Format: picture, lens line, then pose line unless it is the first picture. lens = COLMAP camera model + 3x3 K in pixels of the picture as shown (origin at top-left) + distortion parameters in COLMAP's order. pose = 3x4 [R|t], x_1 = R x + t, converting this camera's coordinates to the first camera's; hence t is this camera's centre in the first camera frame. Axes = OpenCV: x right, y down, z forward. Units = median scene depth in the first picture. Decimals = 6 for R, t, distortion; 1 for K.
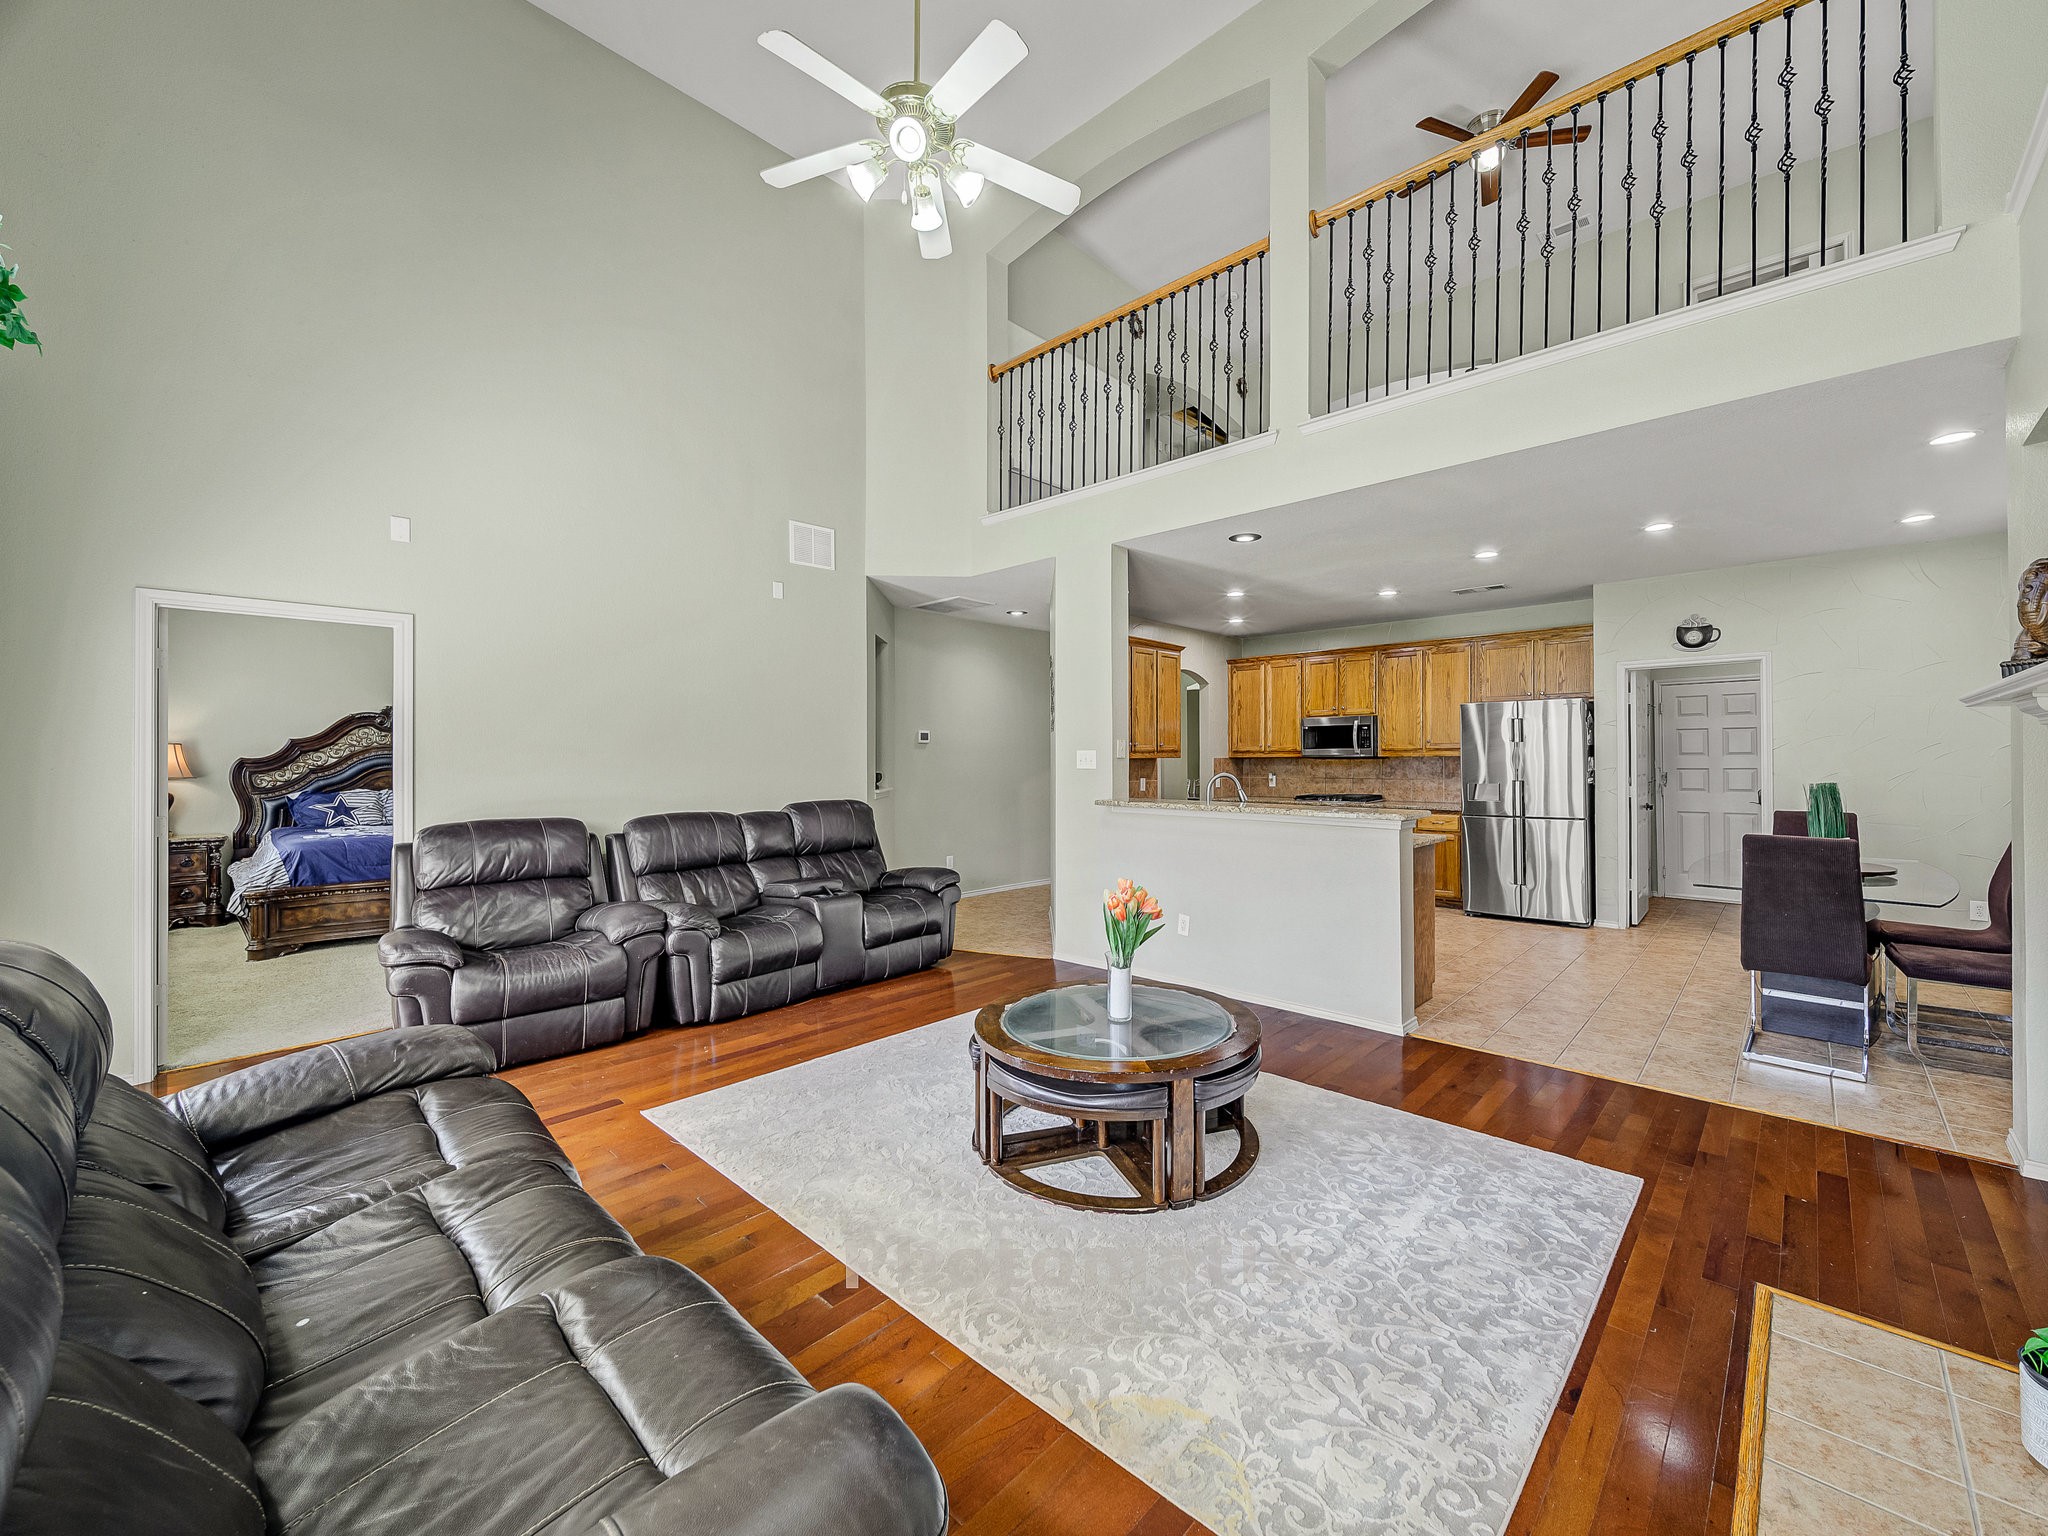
lens RADIAL K [[843.8, 0, 1030.6], [0, 843.8, 755.7], [0, 0, 1]] dist [0.001317, 0.000094]
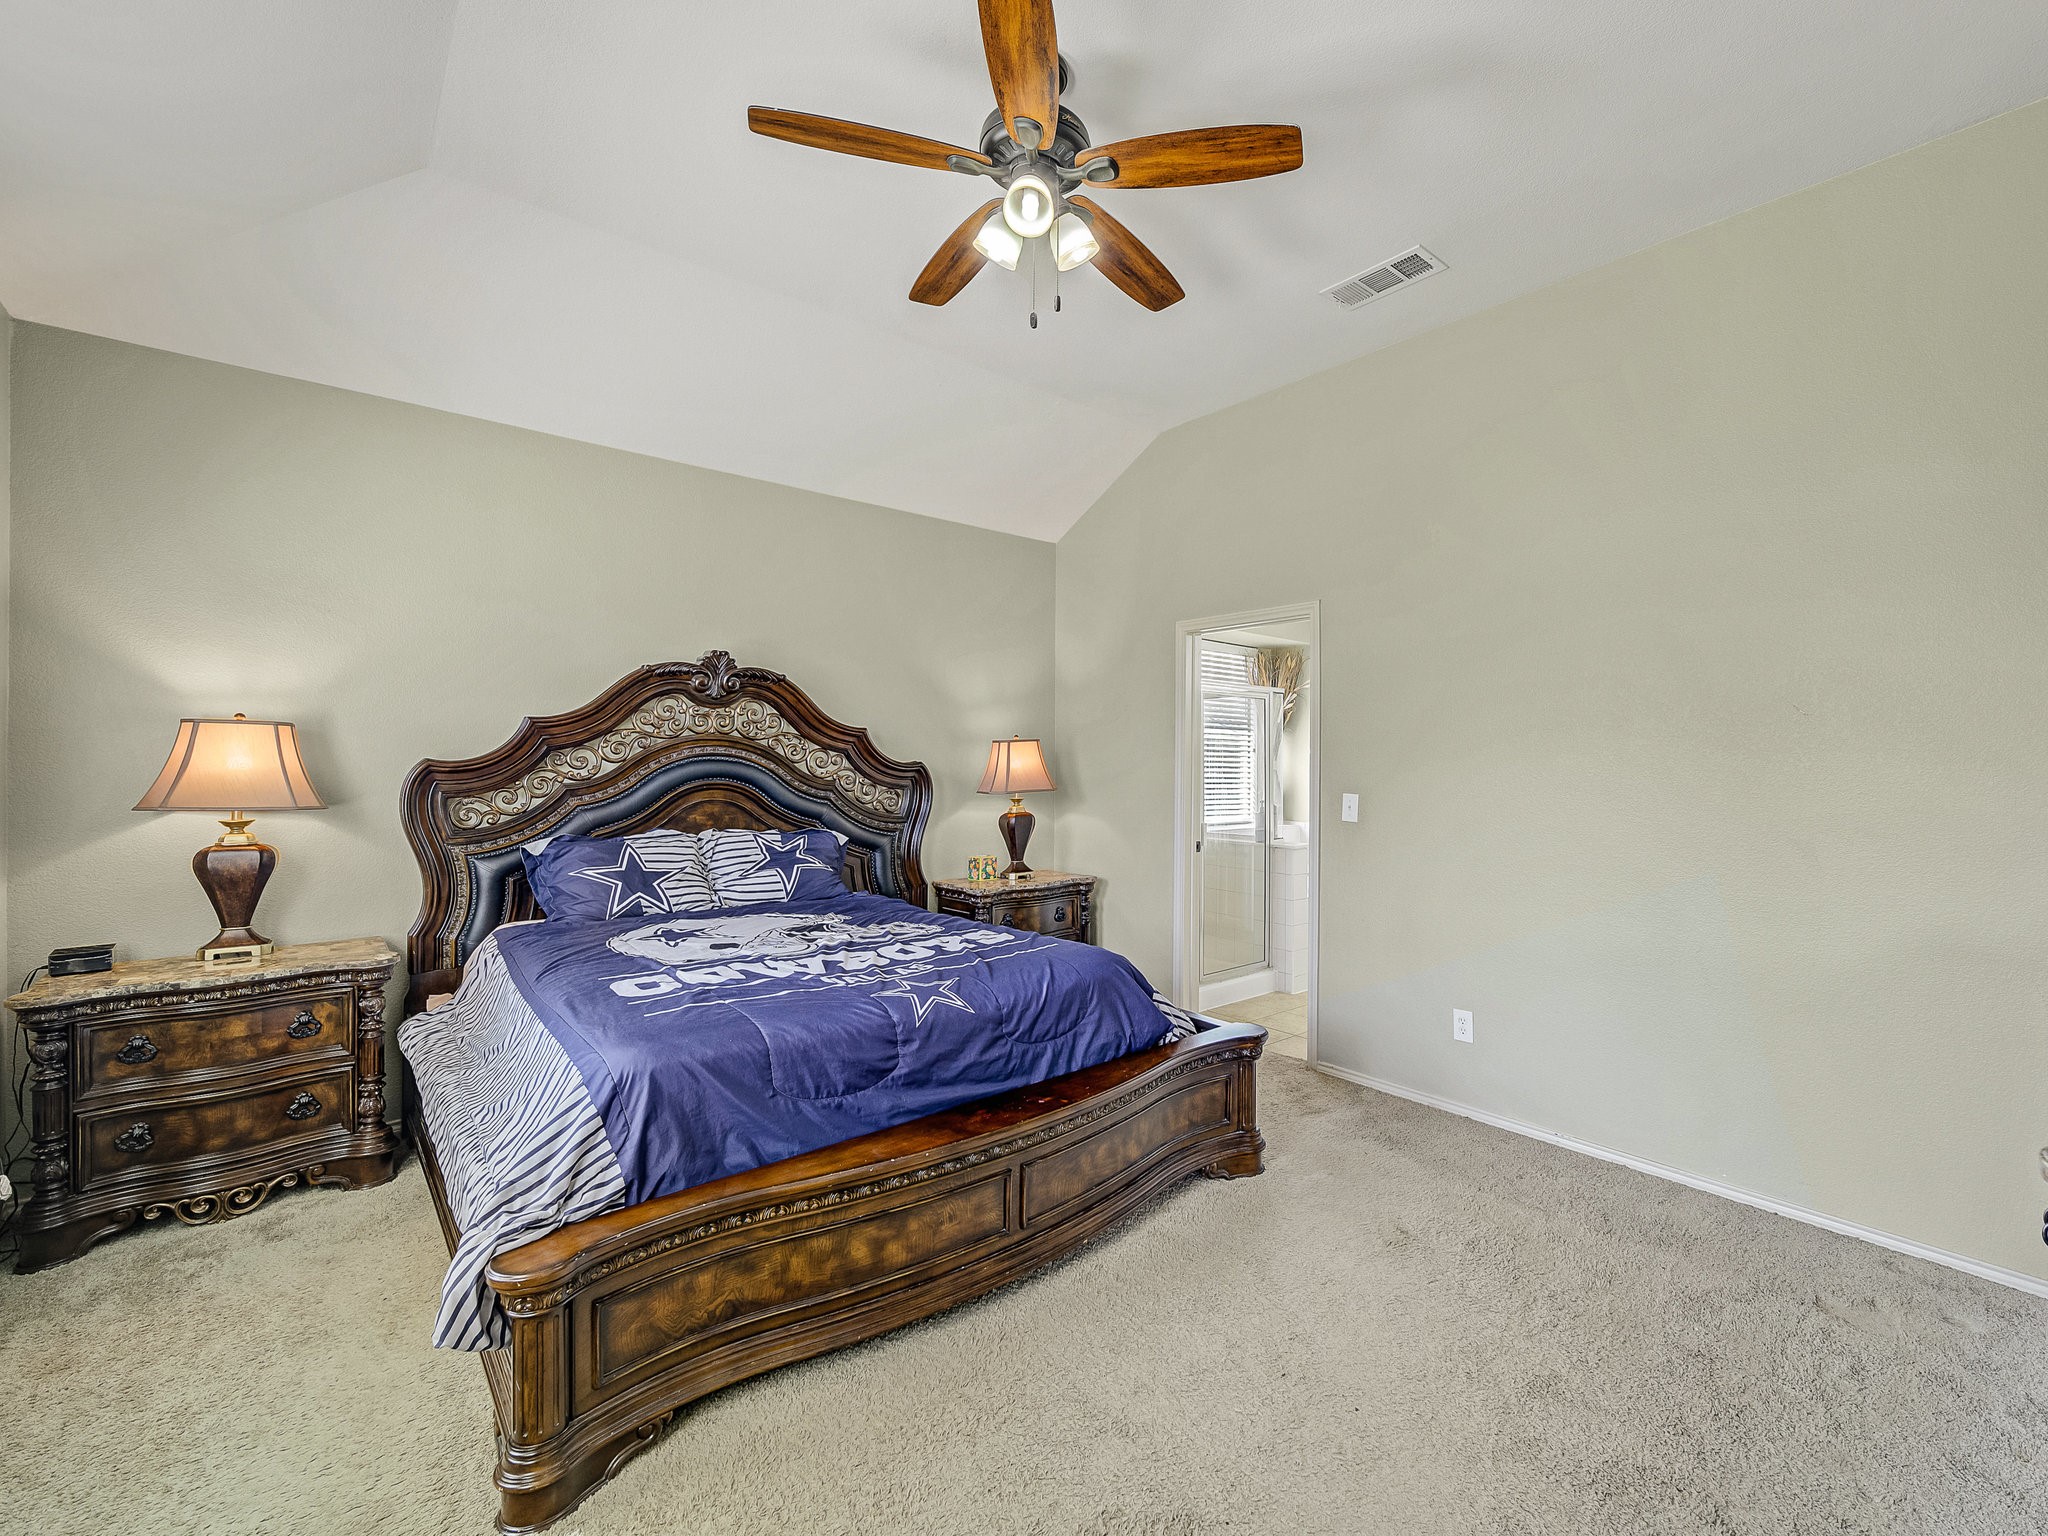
lens RADIAL K [[805.0, 0, 1020.0], [0, 805.0, 773.0], [0, 0, 1]] dist [0.001329, -0.000113]
pose [[0.996992, 0.005127, -0.077335, -0.601838], [-0.004891, 0.999983, 0.003238, 0.006584], [0.077351, -0.002850, 0.997000, 0.615329]]
